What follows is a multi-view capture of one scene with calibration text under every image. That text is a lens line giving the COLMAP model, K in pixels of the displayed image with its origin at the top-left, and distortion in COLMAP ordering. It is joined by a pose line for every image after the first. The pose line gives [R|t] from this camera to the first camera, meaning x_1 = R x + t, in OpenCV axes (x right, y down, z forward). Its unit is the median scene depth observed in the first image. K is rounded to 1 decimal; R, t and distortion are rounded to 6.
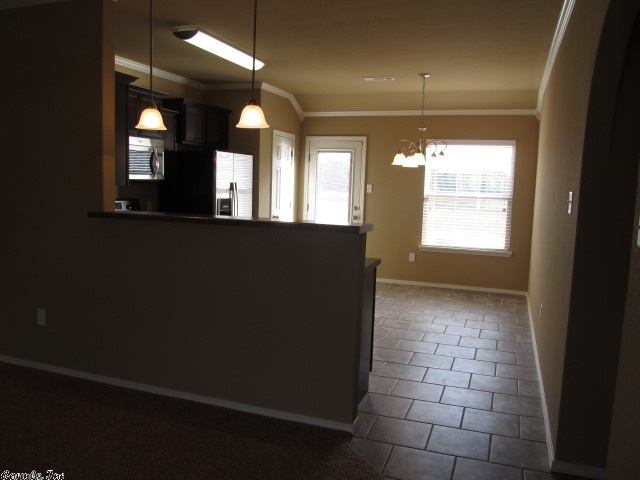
lens RADIAL K [[524.0, 0, 317.4], [0, 524.0, 237.3], [0, 0, 1]] dist [-0.067369, 0.031796]
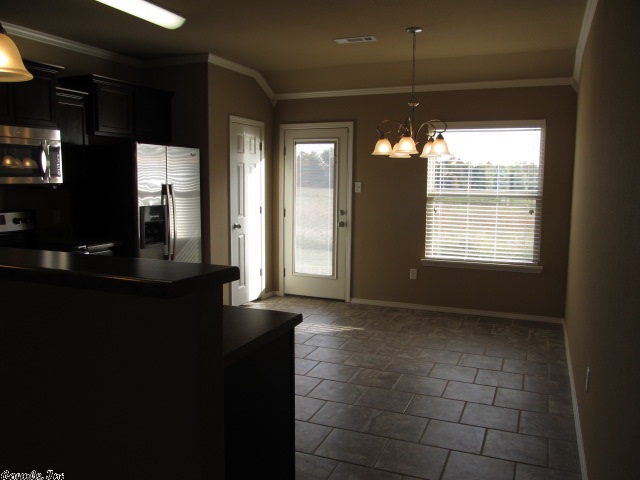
lens RADIAL K [[524.0, 0, 316.9], [0, 524.0, 240.4], [0, 0, 1]] dist [-0.067369, 0.031796]
pose [[0.998193, -0.017881, -0.057369, 0.093325], [0.018341, 0.999804, 0.007512, -0.023144], [0.057223, -0.008551, 0.998325, 0.236514]]
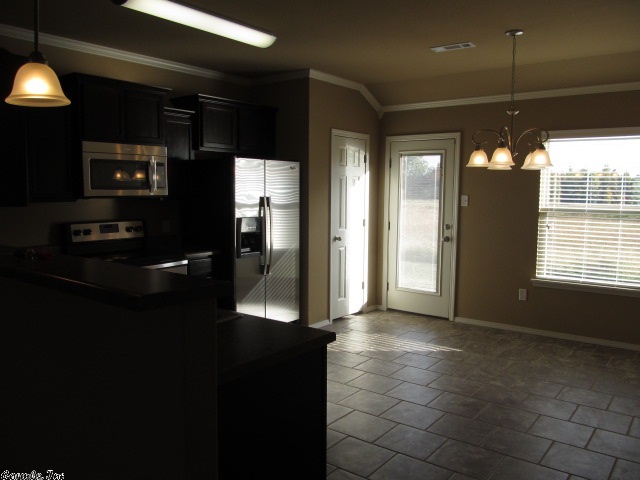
lens RADIAL K [[524.0, 0, 317.9], [0, 524.0, 240.0], [0, 0, 1]] dist [-0.067369, 0.031796]
pose [[0.951965, 0.005062, -0.306166, 0.147986], [-0.010524, 0.999814, -0.016192, -0.025770], [0.306027, 0.018637, 0.951840, 0.254627]]
